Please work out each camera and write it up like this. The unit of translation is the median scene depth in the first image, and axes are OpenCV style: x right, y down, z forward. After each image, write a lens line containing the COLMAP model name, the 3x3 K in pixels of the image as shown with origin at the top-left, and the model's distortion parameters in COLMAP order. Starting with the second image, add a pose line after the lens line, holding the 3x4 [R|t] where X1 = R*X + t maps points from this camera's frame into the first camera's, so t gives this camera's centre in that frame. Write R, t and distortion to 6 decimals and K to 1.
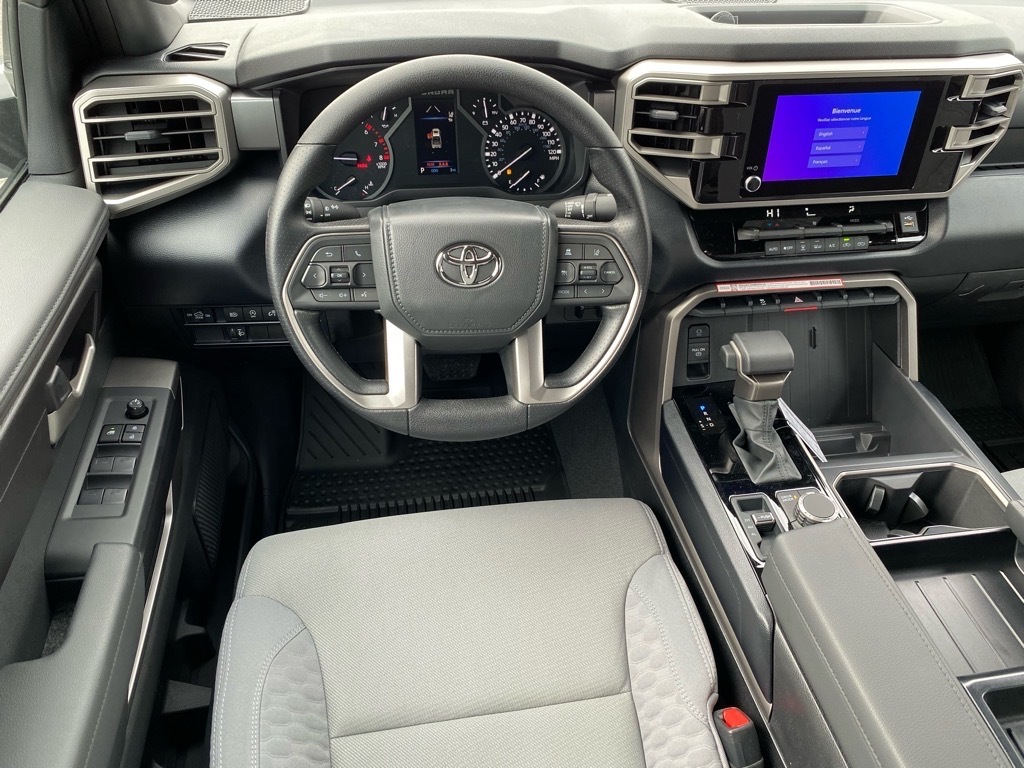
lens RADIAL K [[792.4, 0, 497.9], [0, 792.4, 370.8], [0, 0, 1]] dist [0.030407, -0.028422]
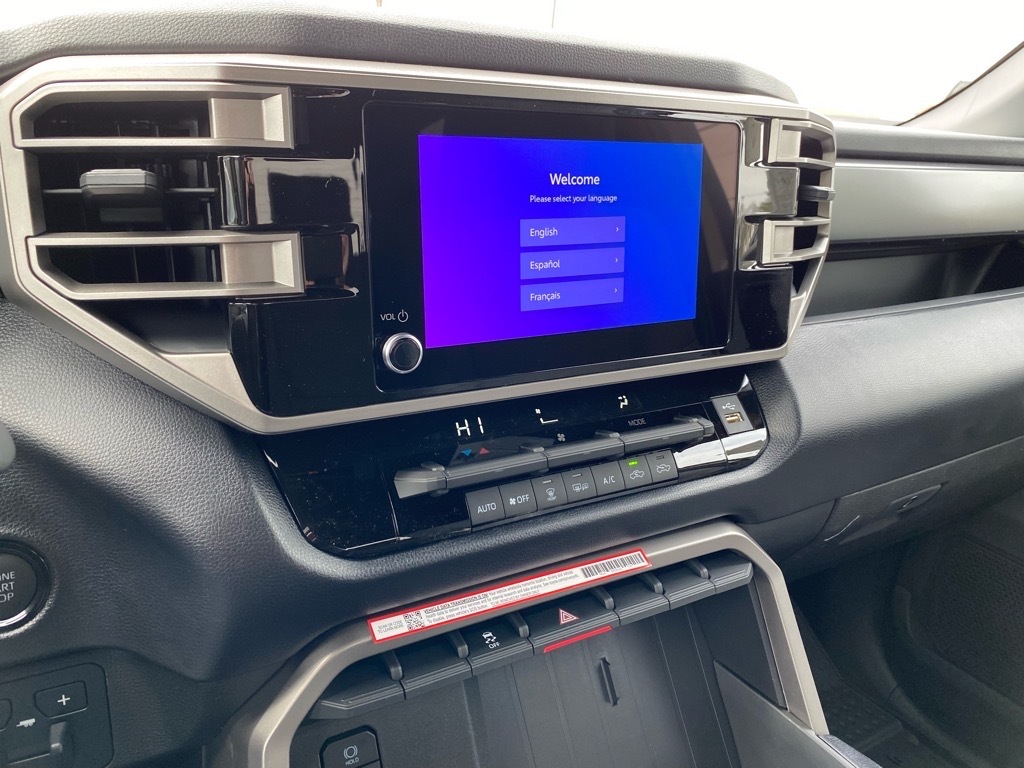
lens RADIAL K [[792.4, 0, 511.3], [0, 792.4, 372.5], [0, 0, 1]] dist [0.030407, -0.028422]
pose [[0.929267, -0.093006, 0.357508, 0.224657], [0.210995, 0.928022, -0.307012, -0.092528], [-0.303222, 0.360729, 0.882004, 0.628201]]
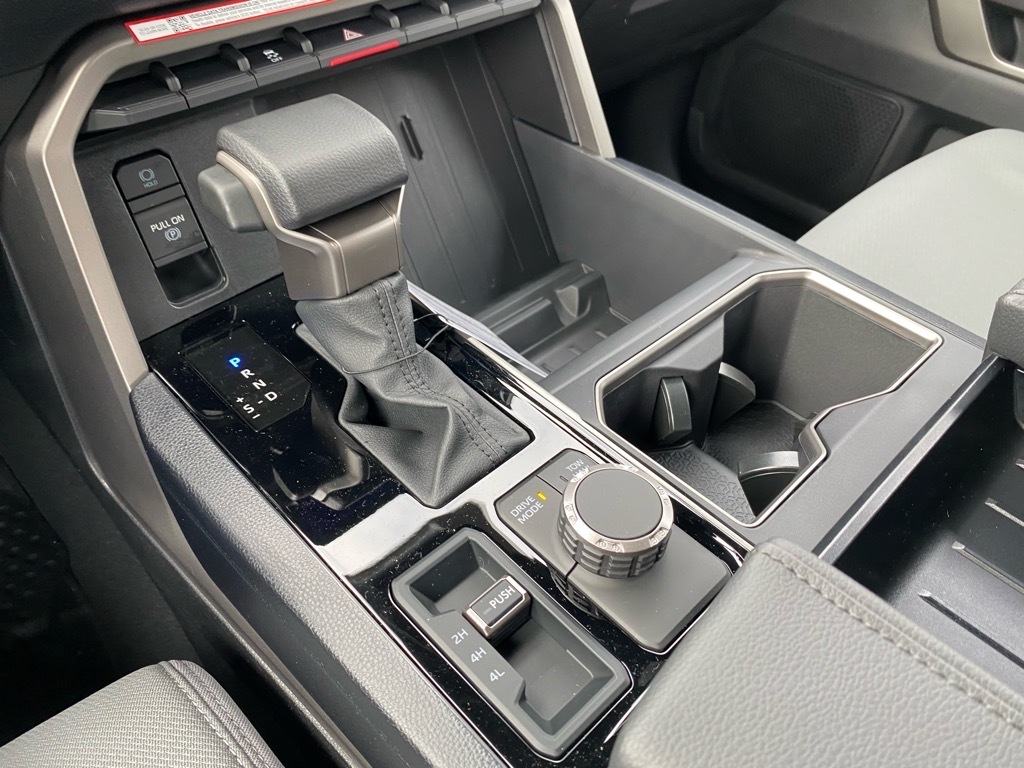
lens RADIAL K [[792.4, 0, 509.7], [0, 792.4, 376.3], [0, 0, 1]] dist [0.030407, -0.028422]
pose [[0.814497, -0.384936, 0.434072, 0.211230], [0.347908, 0.922801, 0.165524, 0.038510], [-0.464278, 0.016199, 0.885541, 0.644243]]
